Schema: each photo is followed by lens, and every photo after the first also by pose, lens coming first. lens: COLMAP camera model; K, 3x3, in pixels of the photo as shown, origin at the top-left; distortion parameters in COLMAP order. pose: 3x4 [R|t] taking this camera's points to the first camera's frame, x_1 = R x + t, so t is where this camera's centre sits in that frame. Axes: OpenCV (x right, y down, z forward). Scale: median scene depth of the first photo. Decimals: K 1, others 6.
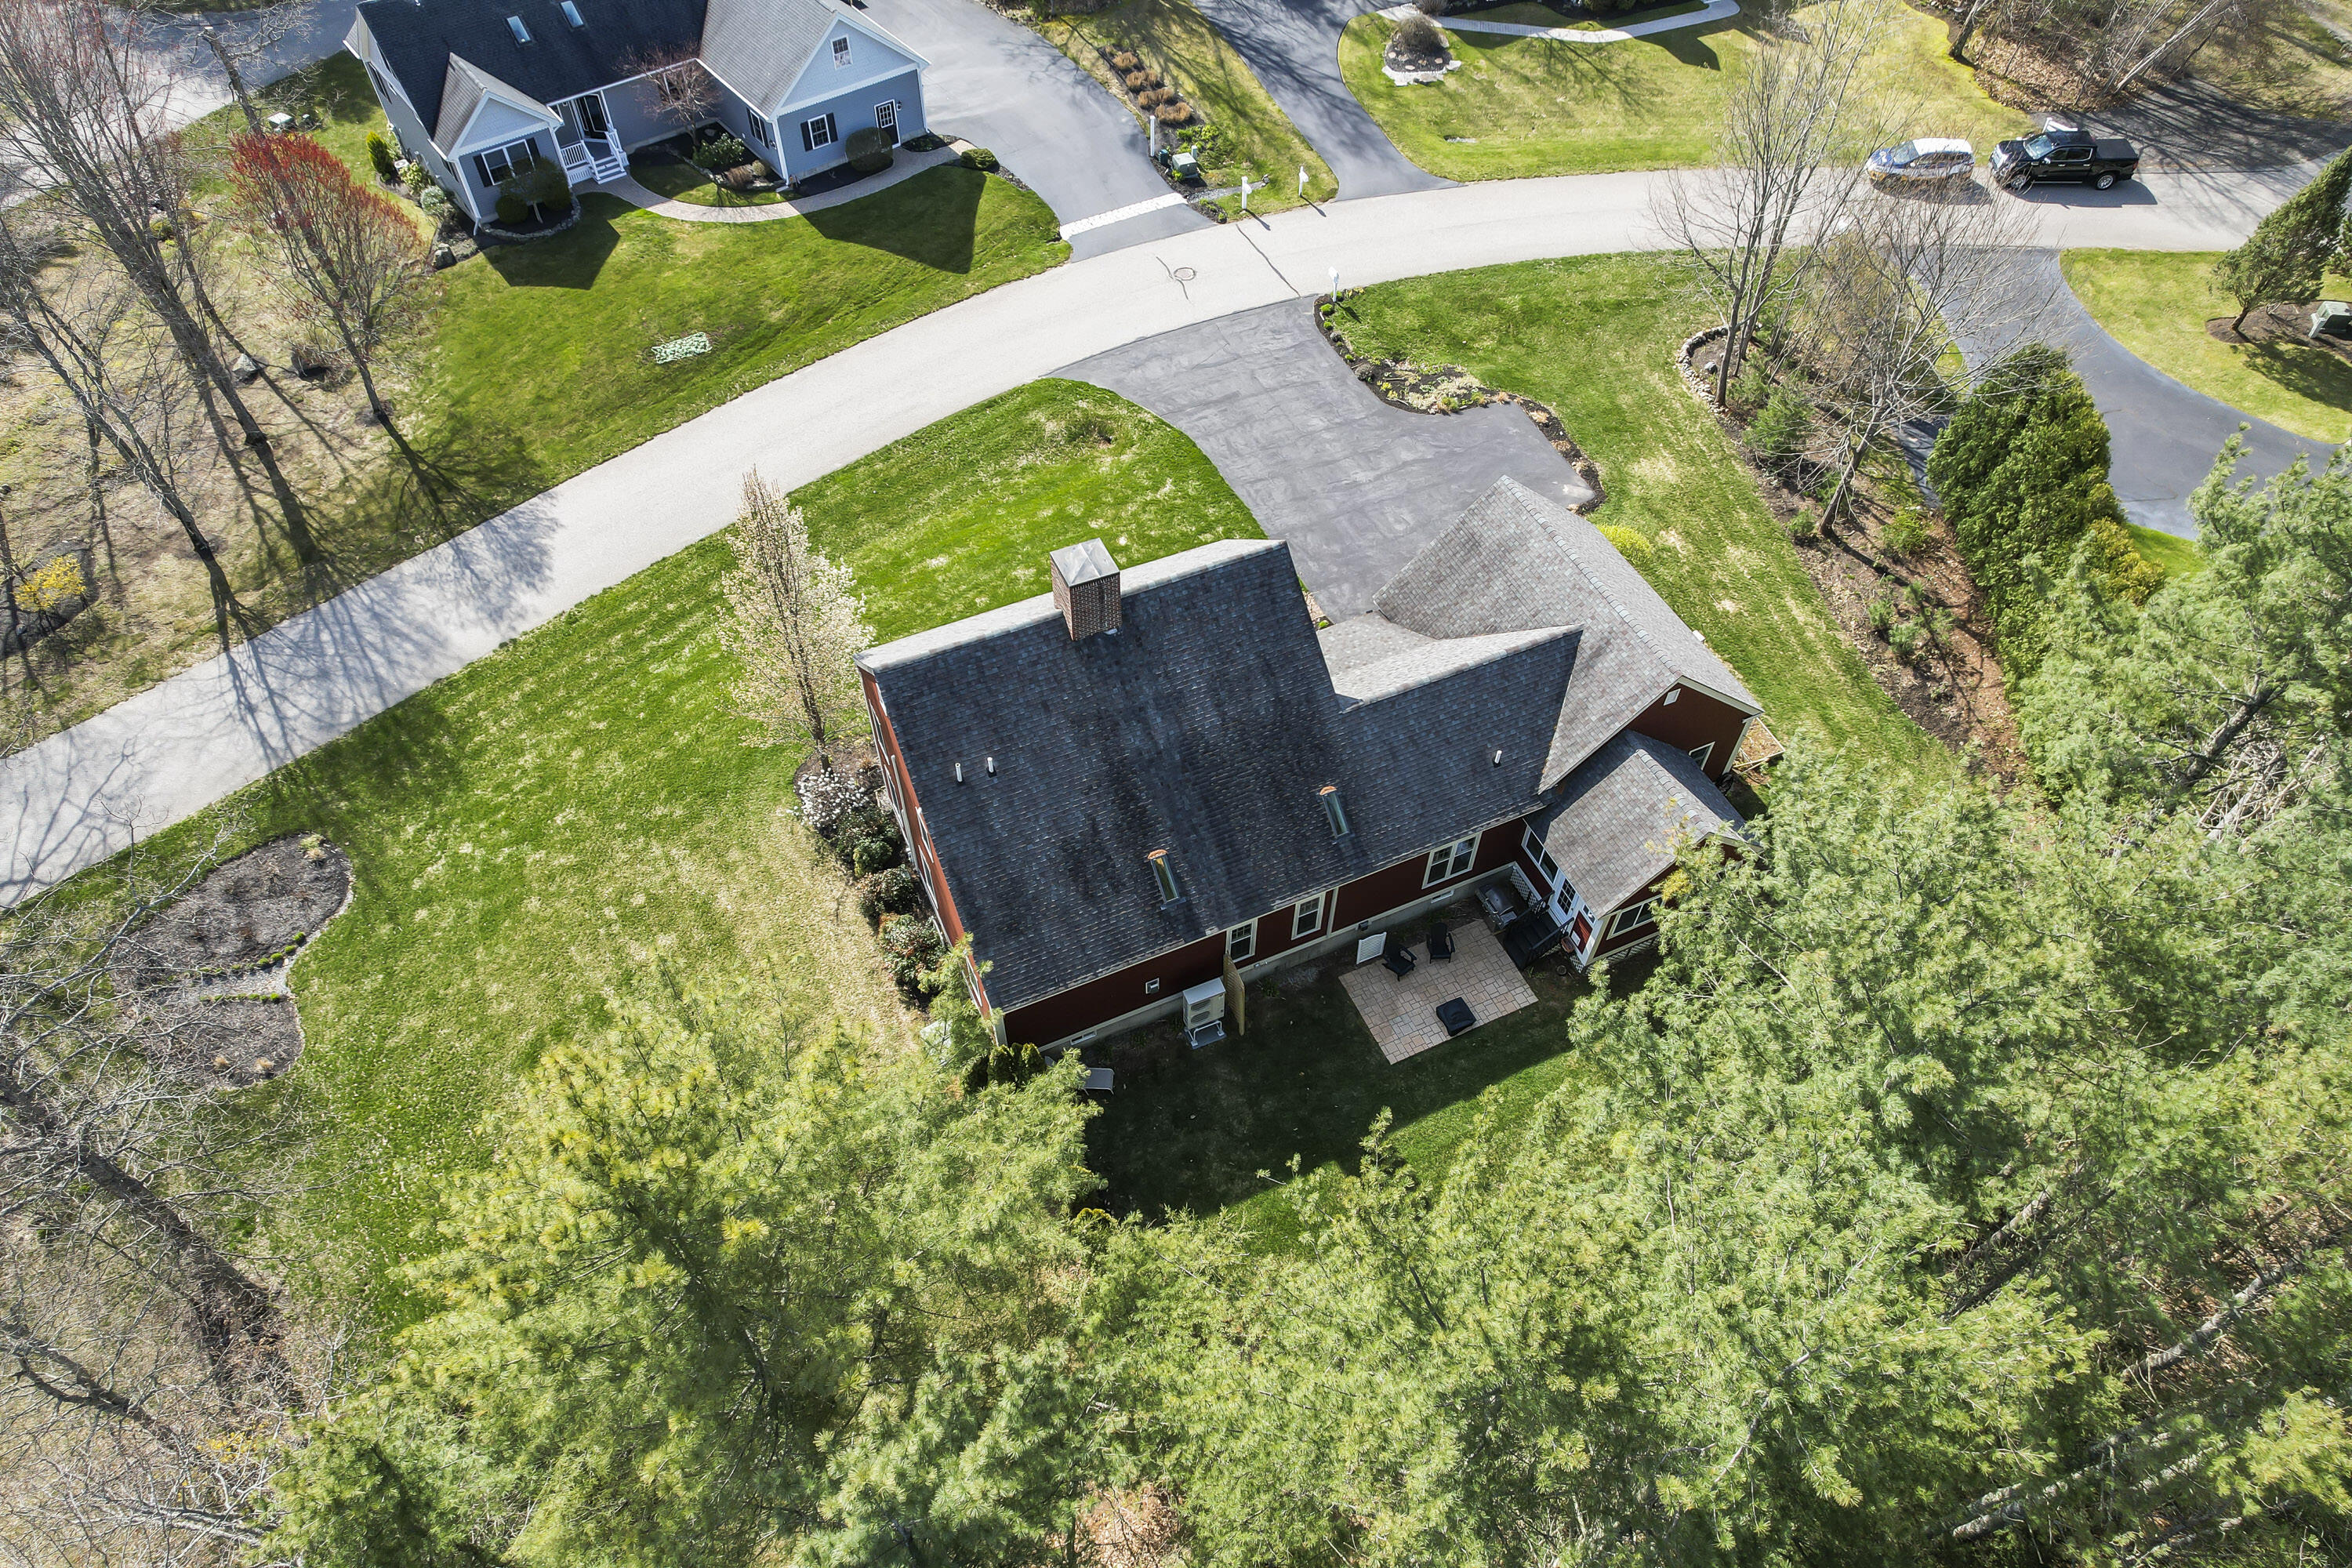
lens RADIAL K [[1492.6, 0, 1169.1], [0, 1492.6, 799.3], [0, 0, 1]] dist [-0.047443, 0.014245]
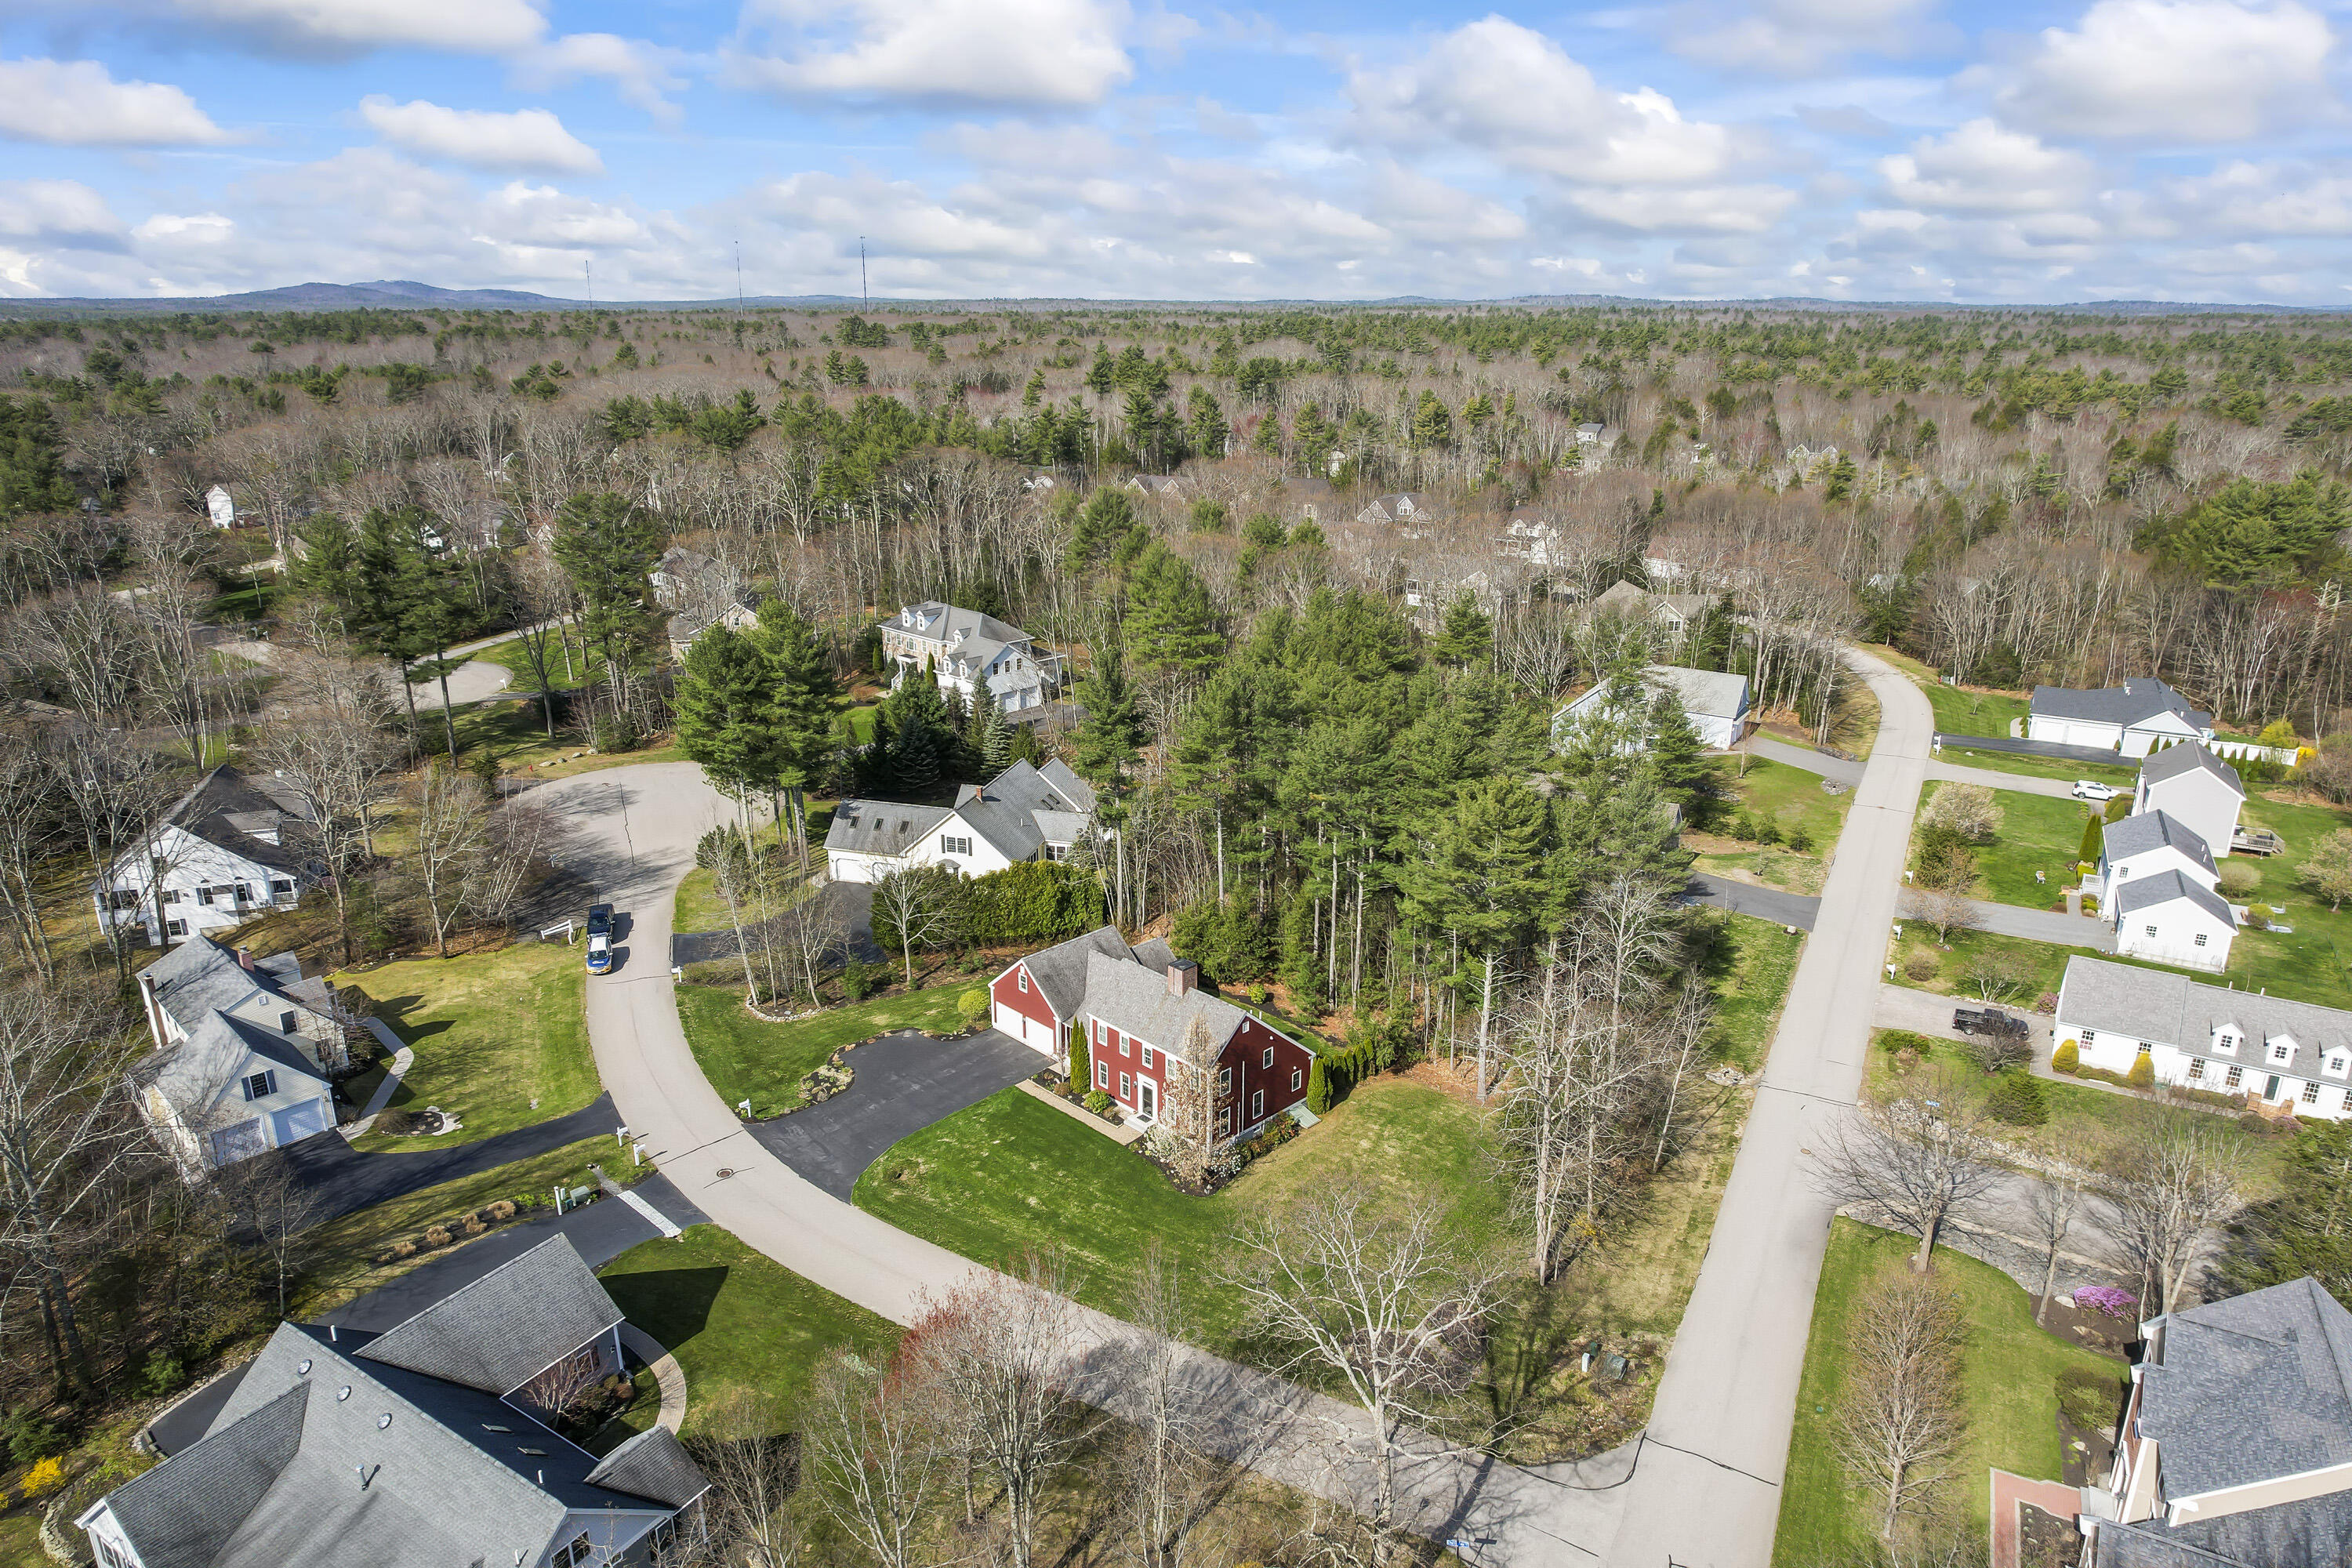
lens RADIAL K [[1492.6, 0, 1187.3], [0, 1492.6, 800.1], [0, 0, 1]] dist [-0.047443, 0.014245]
pose [[-0.353134, -0.306076, 0.884089, -1.660708], [0.734242, 0.494972, 0.464642, -1.099232], [-0.579816, 0.813216, 0.049943, 0.452726]]
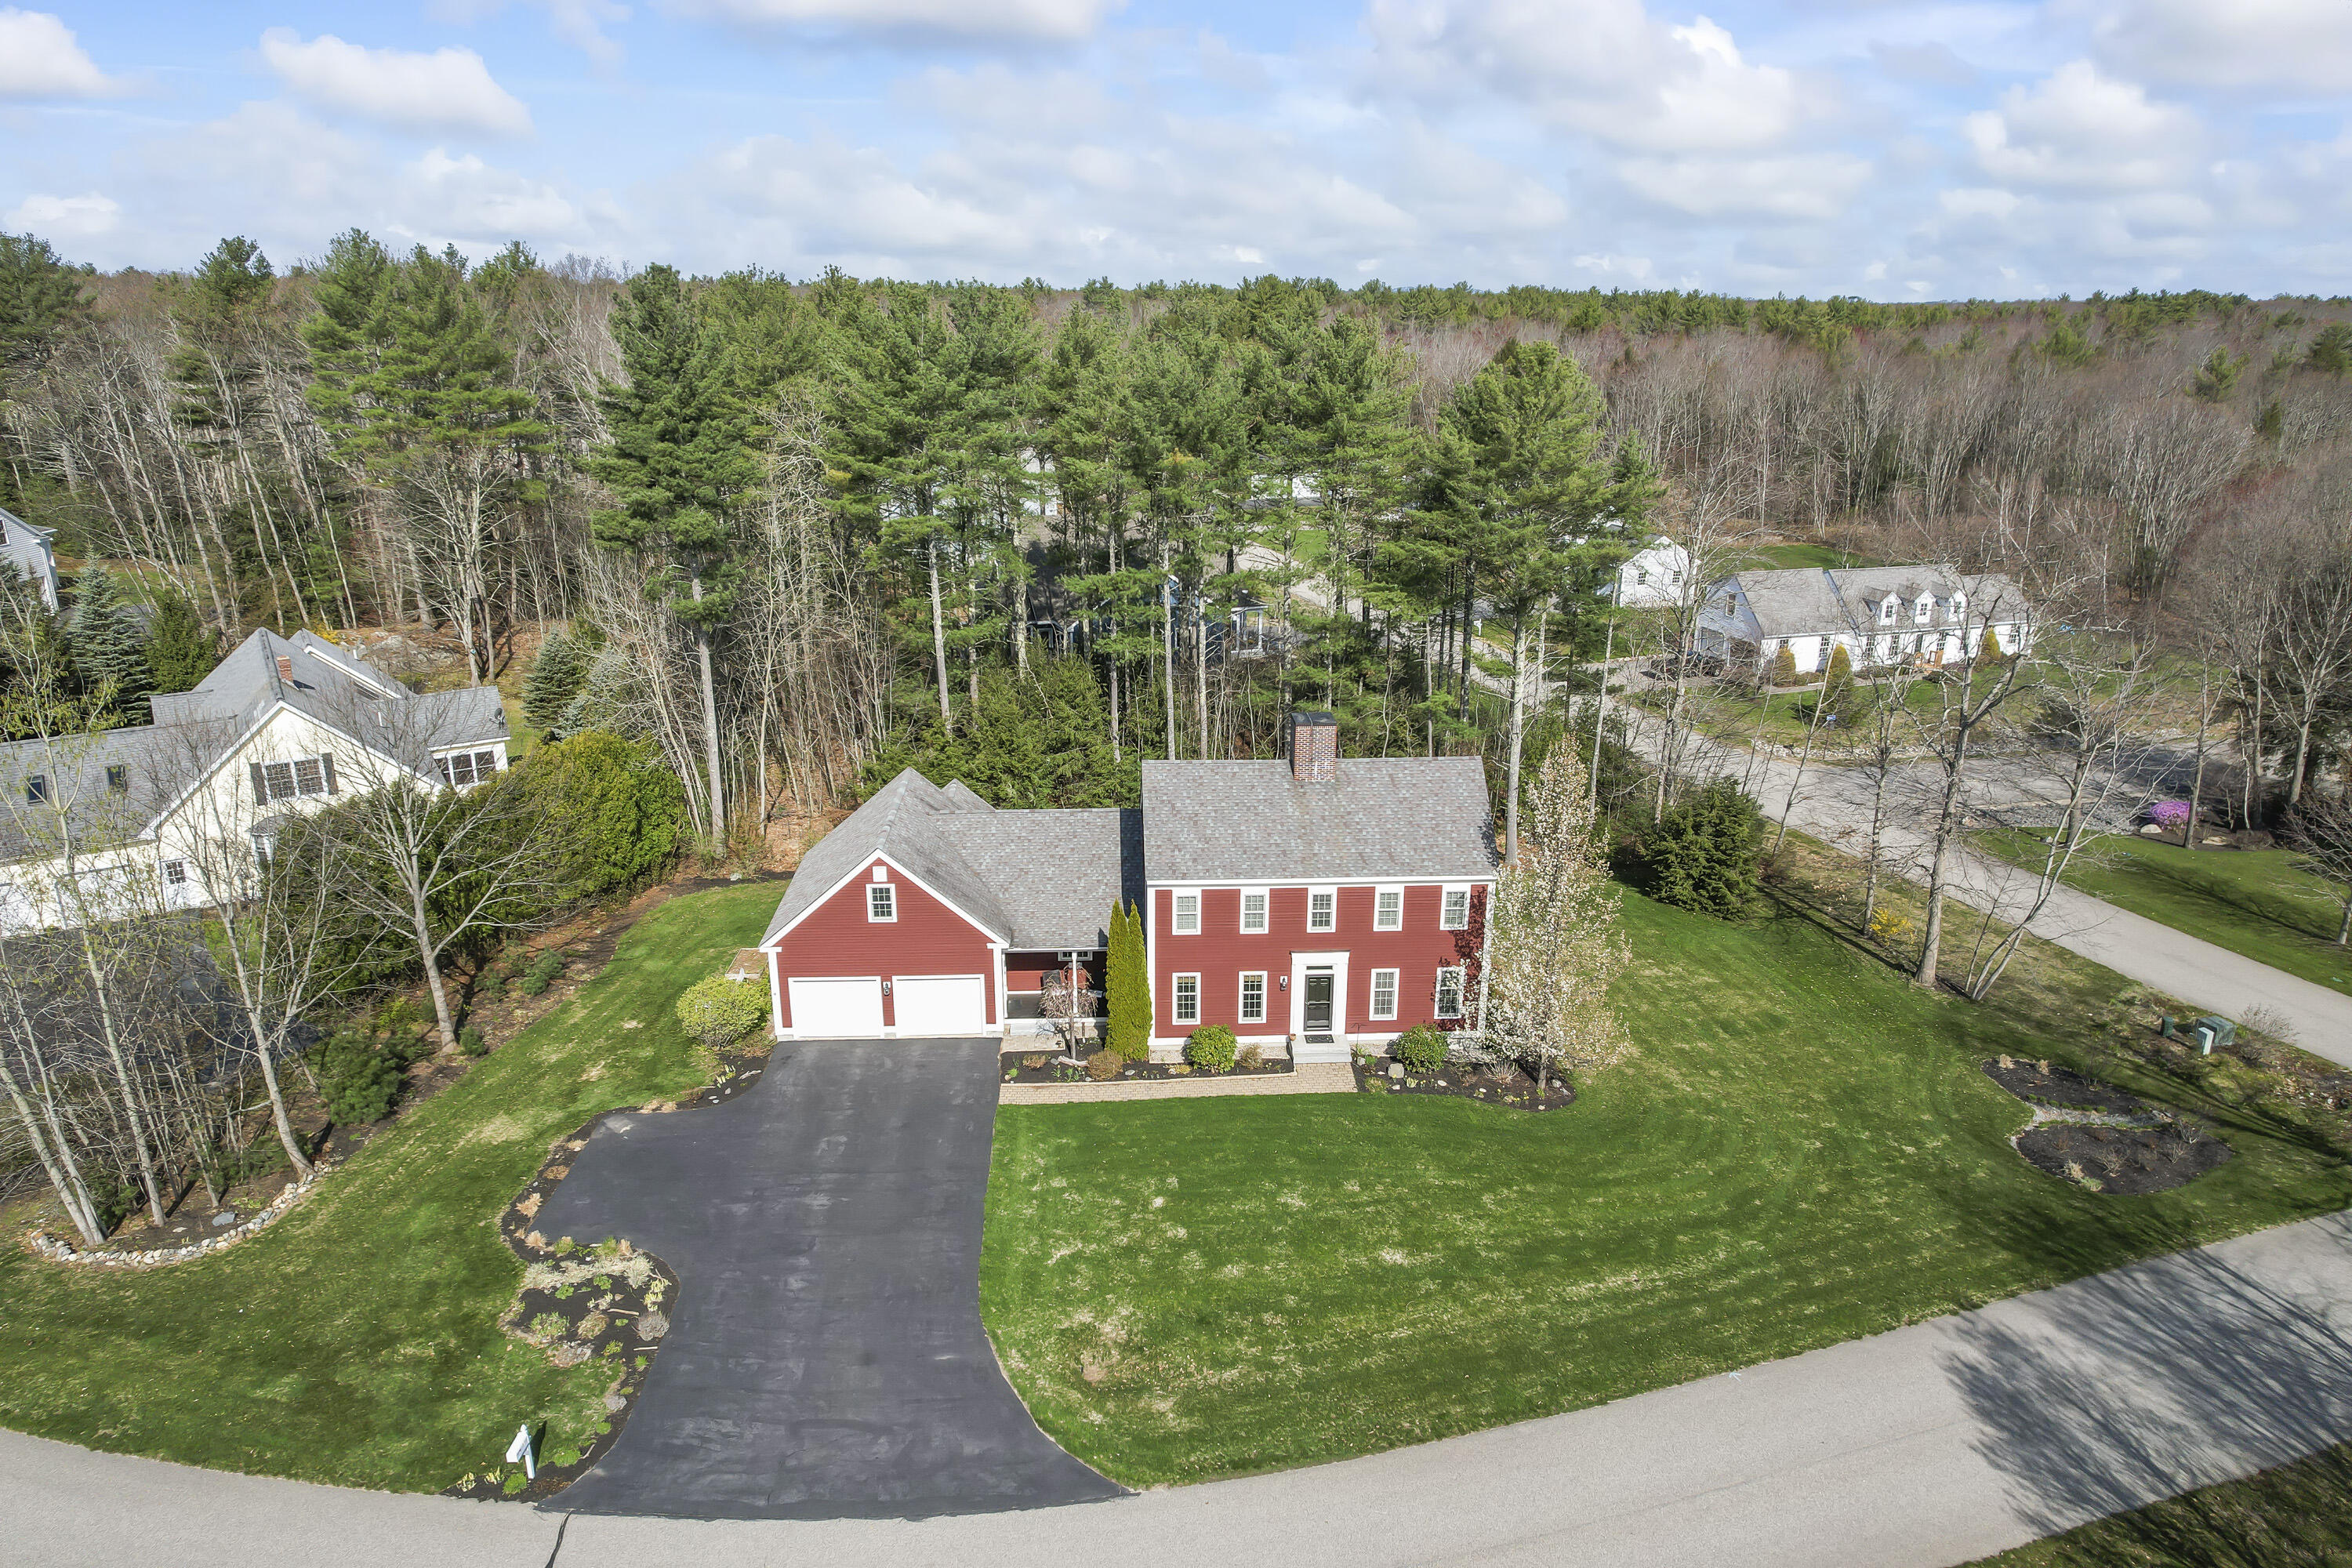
lens RADIAL K [[1492.6, 0, 1165.3], [0, 1492.6, 817.6], [0, 0, 1]] dist [-0.047443, 0.014245]
pose [[-0.930036, -0.128046, 0.344438, -0.289797], [0.285213, 0.339491, 0.896326, -0.982922], [-0.231705, 0.931853, -0.279219, 1.072811]]
